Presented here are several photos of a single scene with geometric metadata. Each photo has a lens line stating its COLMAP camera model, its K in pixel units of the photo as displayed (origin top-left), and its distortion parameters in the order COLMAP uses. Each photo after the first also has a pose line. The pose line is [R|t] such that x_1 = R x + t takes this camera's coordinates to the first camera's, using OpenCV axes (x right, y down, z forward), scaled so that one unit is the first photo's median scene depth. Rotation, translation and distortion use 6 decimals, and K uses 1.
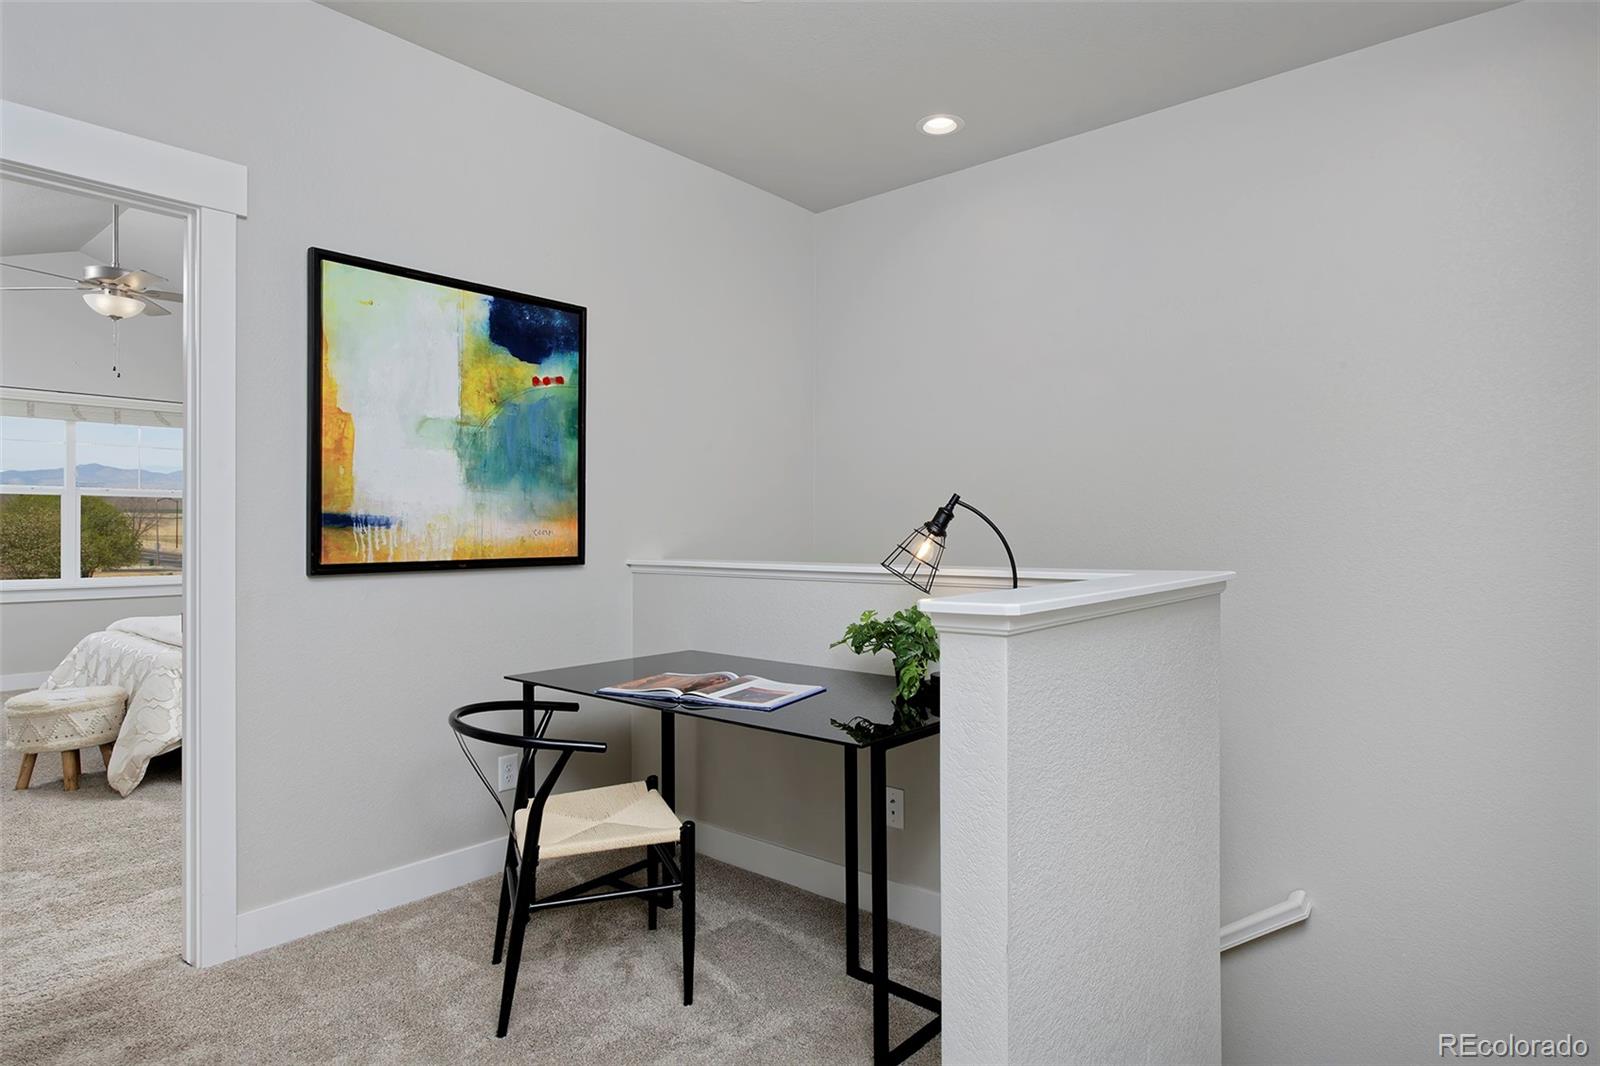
lens RADIAL K [[916.1, 0, 811.0], [0, 916.1, 536.0], [0, 0, 1]] dist [-0.004303, 0.000032]
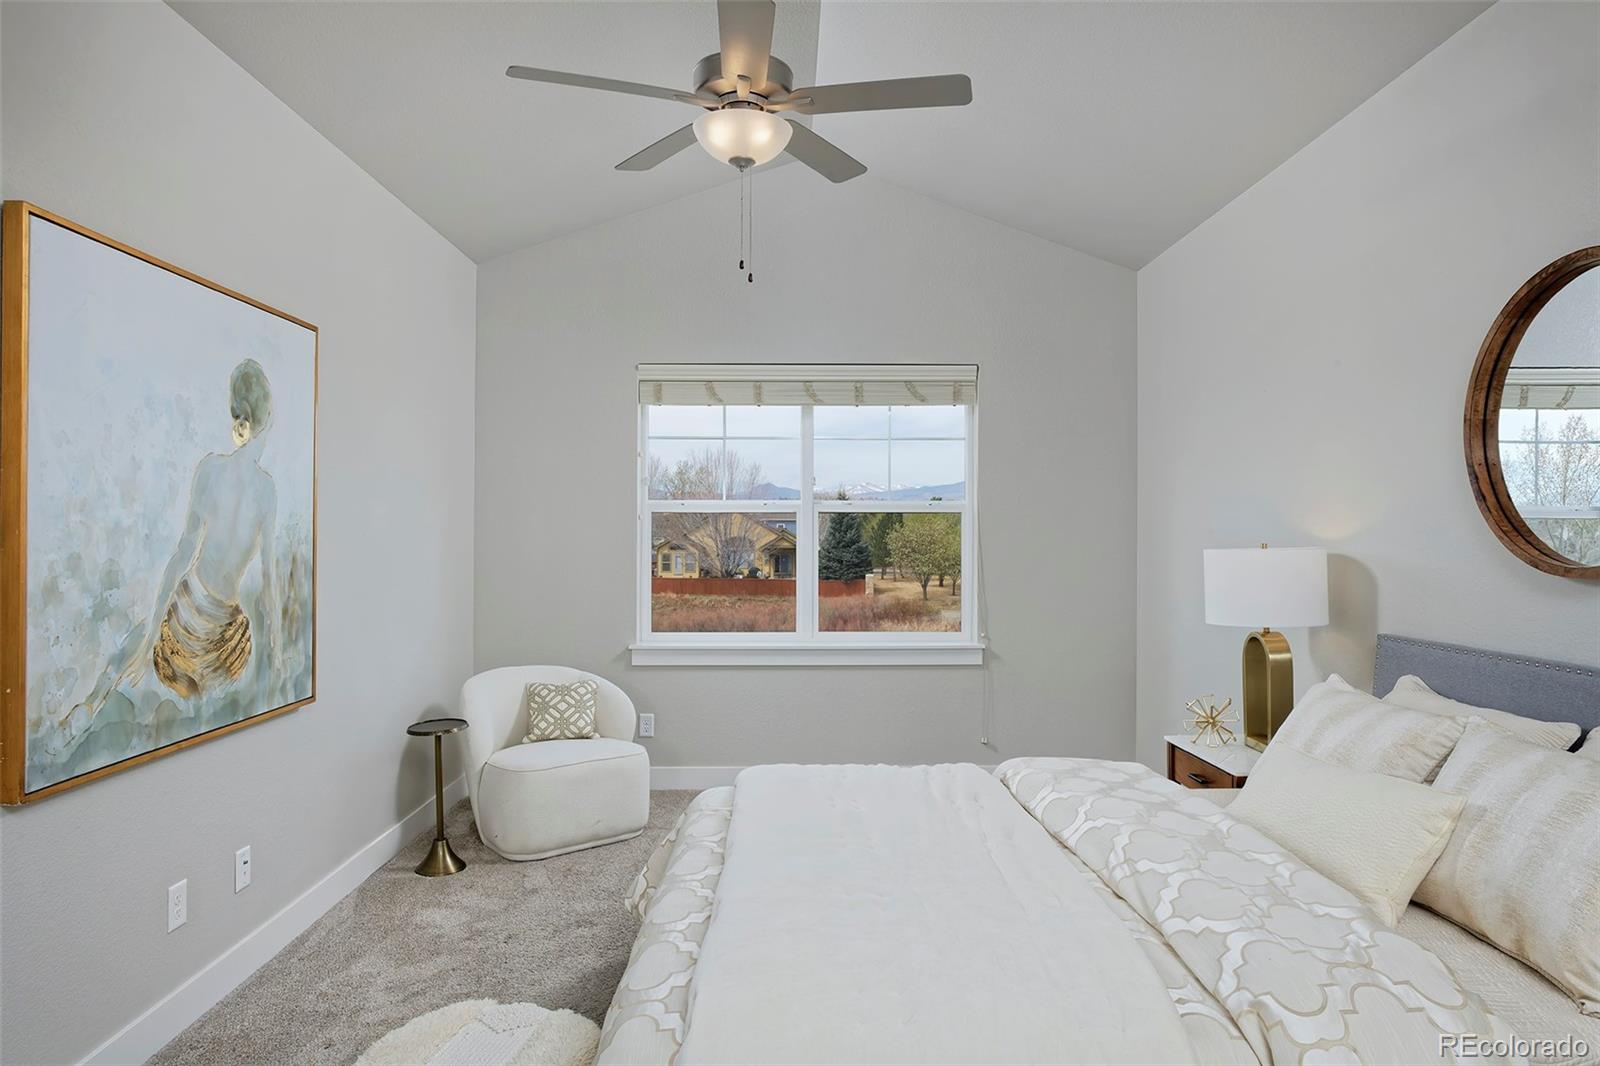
lens RADIAL K [[976.0, 0, 807.6], [0, 976.0, 534.7], [0, 0, 1]] dist [-0.001200, -0.000017]
pose [[0.665159, -0.001926, -0.746699, -0.255456], [-0.002354, 0.999986, -0.004676, -0.024376], [0.746698, 0.004868, 0.665146, 0.507258]]
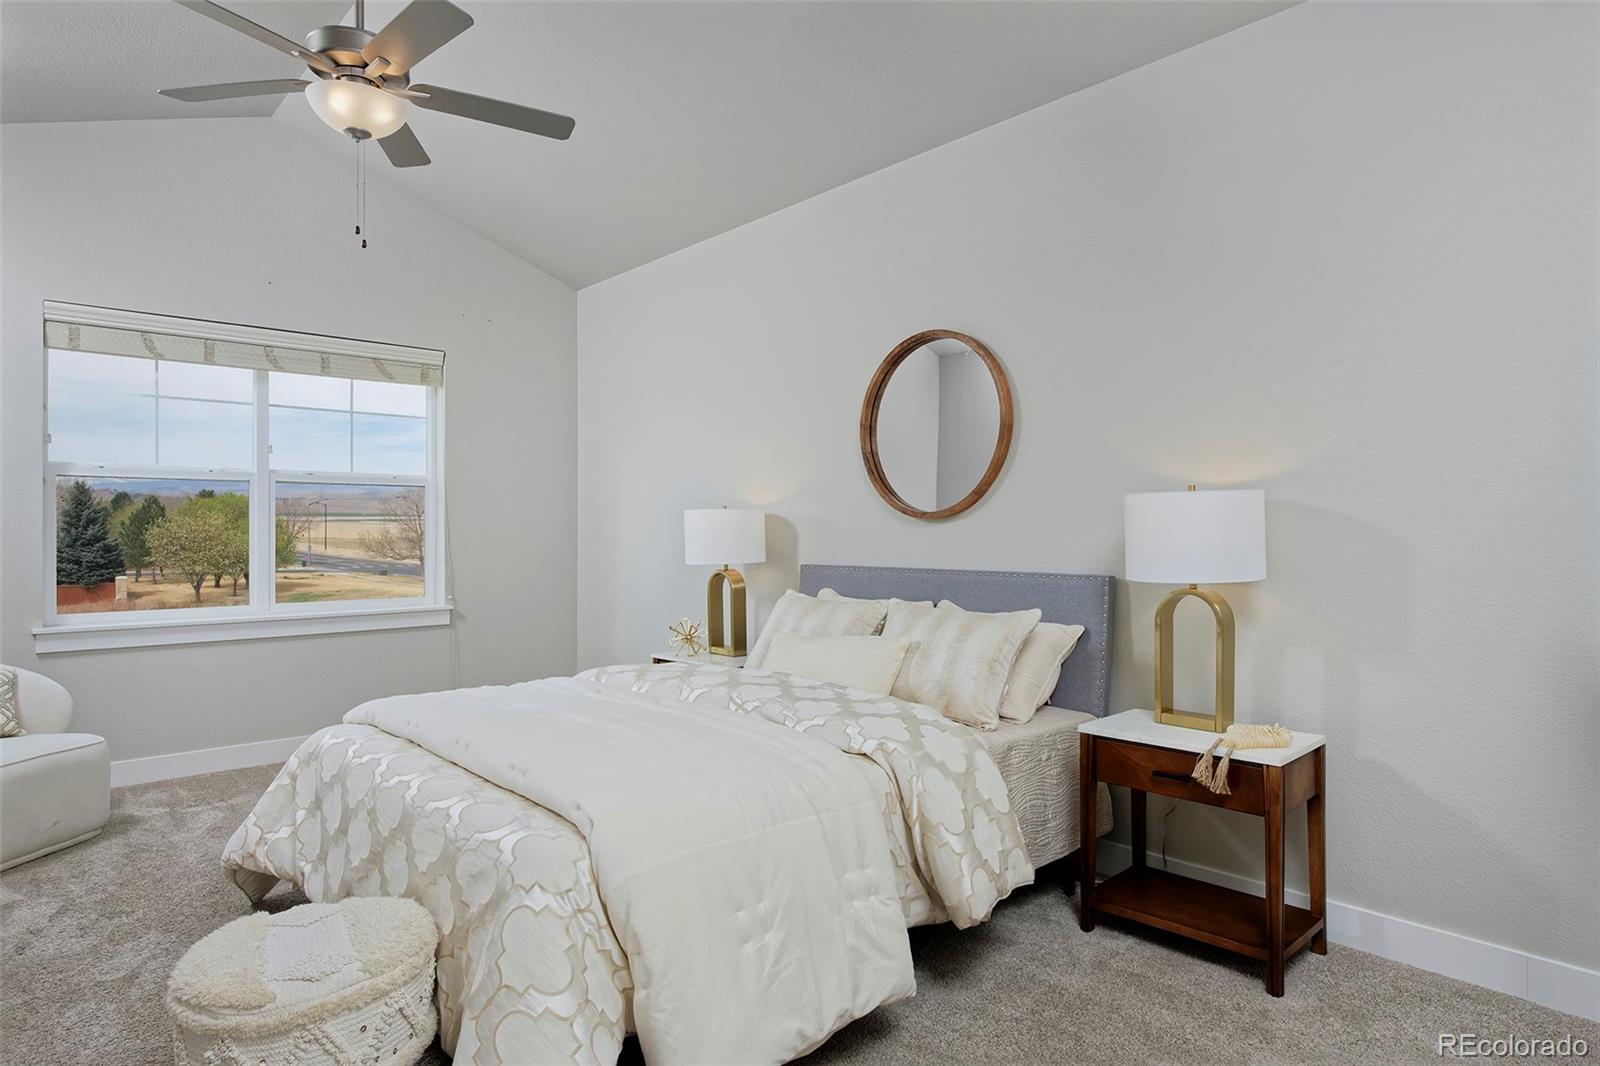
lens RADIAL K [[916.1, 0, 794.7], [0, 916.1, 528.4], [0, 0, 1]] dist [-0.004303, 0.000032]
pose [[0.991690, -0.004949, -0.128554, -0.334071], [0.003889, 0.999956, -0.008494, -0.002328], [0.128591, 0.007924, 0.991666, 0.380794]]
